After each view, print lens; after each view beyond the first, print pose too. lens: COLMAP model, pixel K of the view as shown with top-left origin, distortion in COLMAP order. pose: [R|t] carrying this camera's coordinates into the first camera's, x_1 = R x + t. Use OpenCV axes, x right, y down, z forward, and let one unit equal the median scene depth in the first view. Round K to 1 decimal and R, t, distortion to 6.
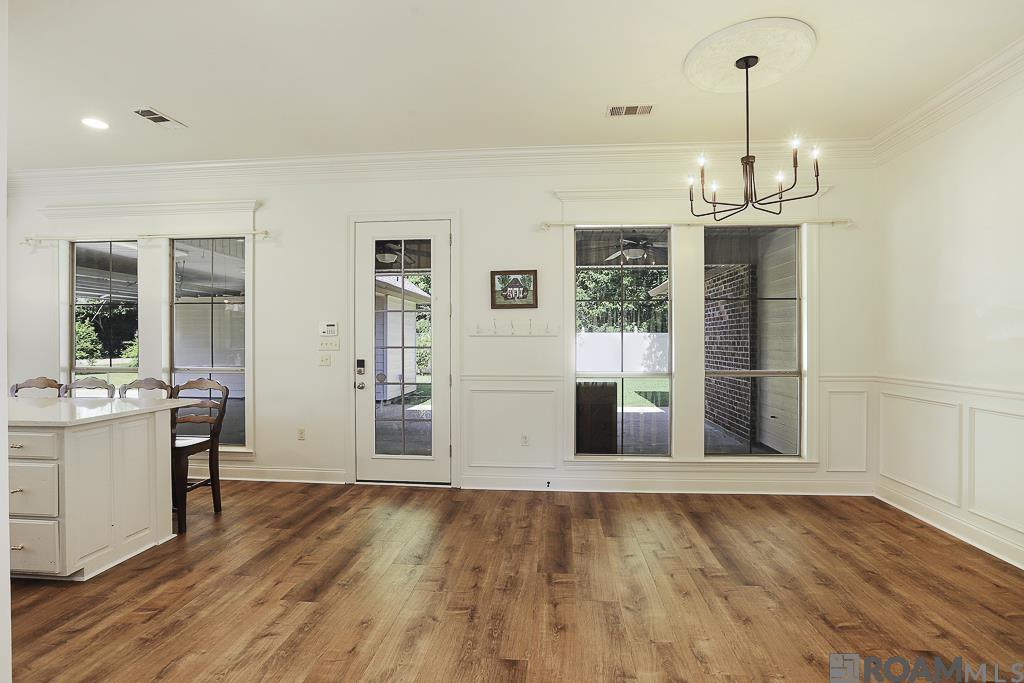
lens RADIAL K [[493.2, 0, 512.0], [0, 493.2, 341.5], [0, 0, 1]] dist [-0.059965, 0.027405]
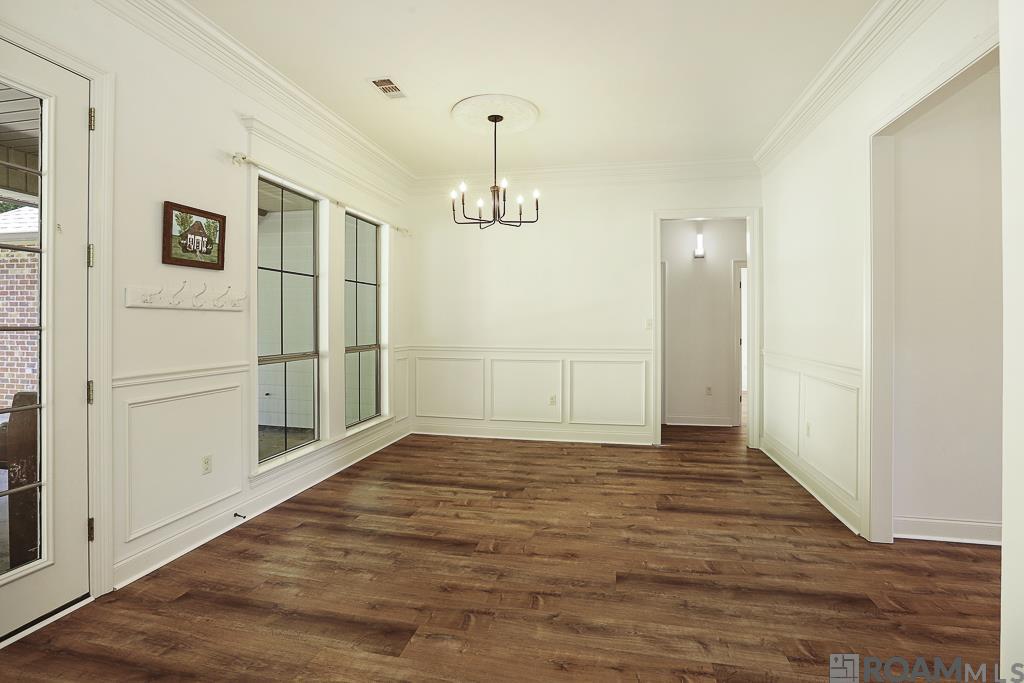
lens RADIAL K [[494.8, 0, 512.6], [0, 494.8, 320.1], [0, 0, 1]] dist [-0.059265, 0.018873]
pose [[0.115413, 0.006415, 0.993297, -0.628177], [-0.005633, 0.999967, -0.005804, 0.004048], [-0.993302, -0.004925, 0.115445, 0.554831]]
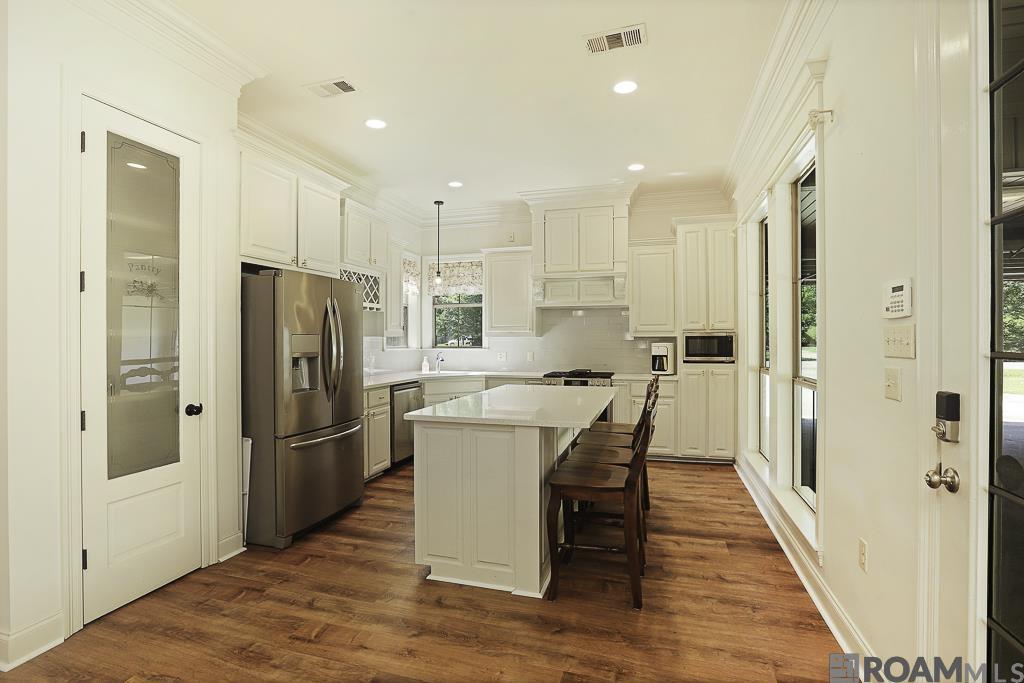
lens RADIAL K [[493.2, 0, 512.0], [0, 493.2, 341.5], [0, 0, 1]] dist [-0.059965, 0.027405]
pose [[-0.193129, 0.005538, -0.981158, 0.037942], [0.003242, 0.999982, 0.005006, 0.002220], [0.981168, -0.002214, -0.193144, 0.886498]]
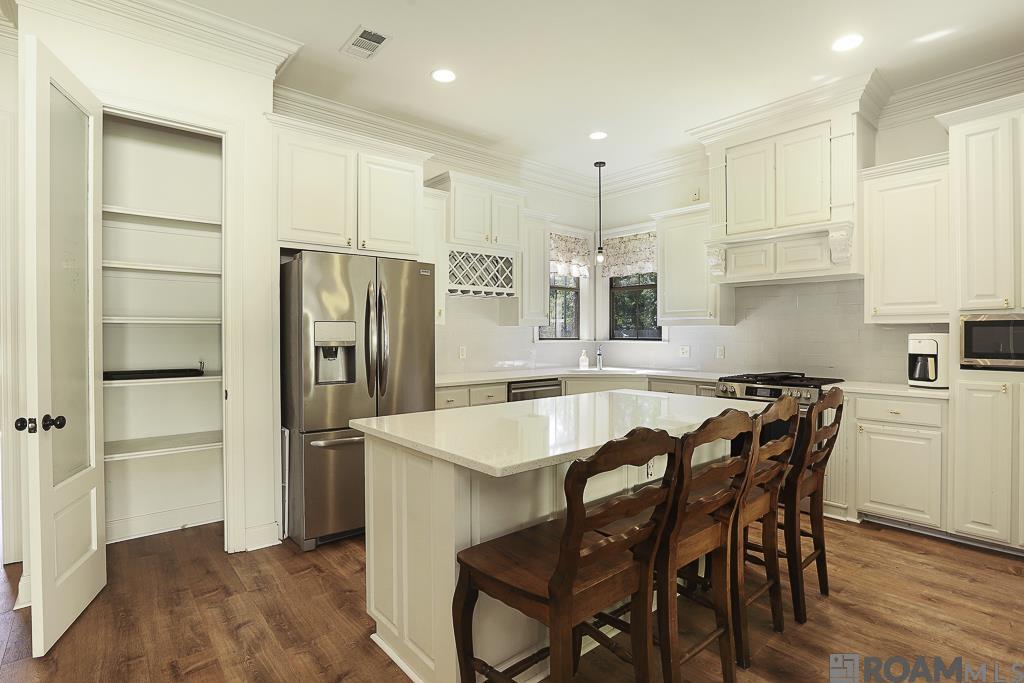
lens RADIAL K [[507.9, 0, 512.7], [0, 507.9, 336.9], [0, 0, 1]] dist [-0.062308, 0.027929]
pose [[-0.696517, 0.007409, -0.717502, -0.323357], [0.002837, 0.999967, 0.007572, 0.011685], [0.717534, 0.003239, -0.696516, 1.110384]]
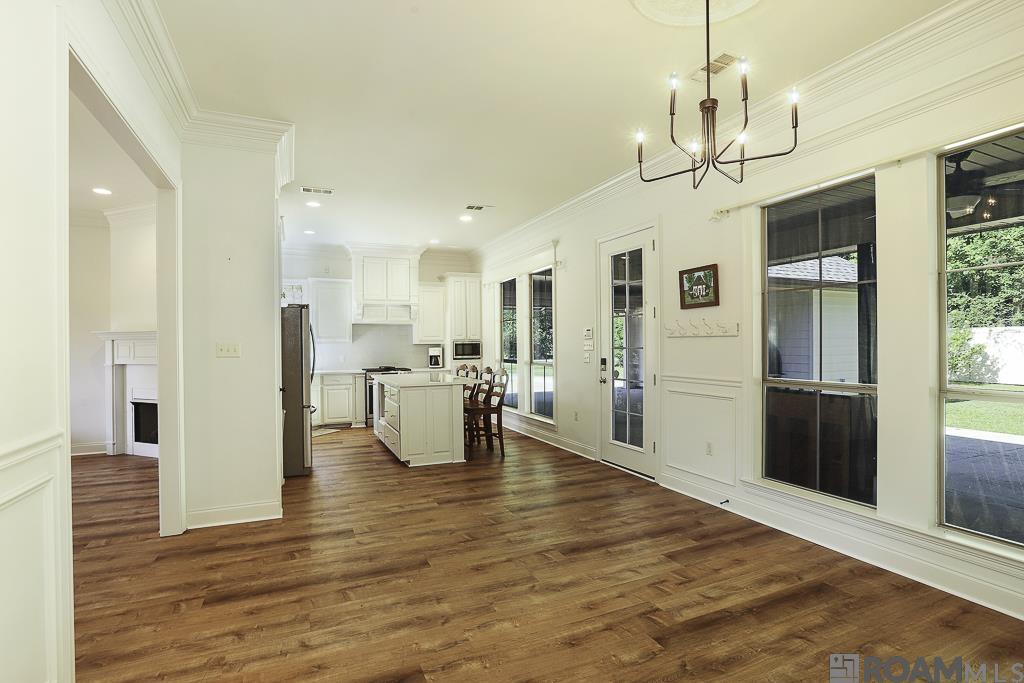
lens RADIAL K [[493.2, 0, 512.0], [0, 493.2, 341.5], [0, 0, 1]] dist [-0.059965, 0.027405]
pose [[0.488217, -0.008028, -0.872686, 0.701559], [0.009568, 0.999947, -0.003846, -0.002015], [0.872670, -0.006472, 0.488268, 0.248991]]
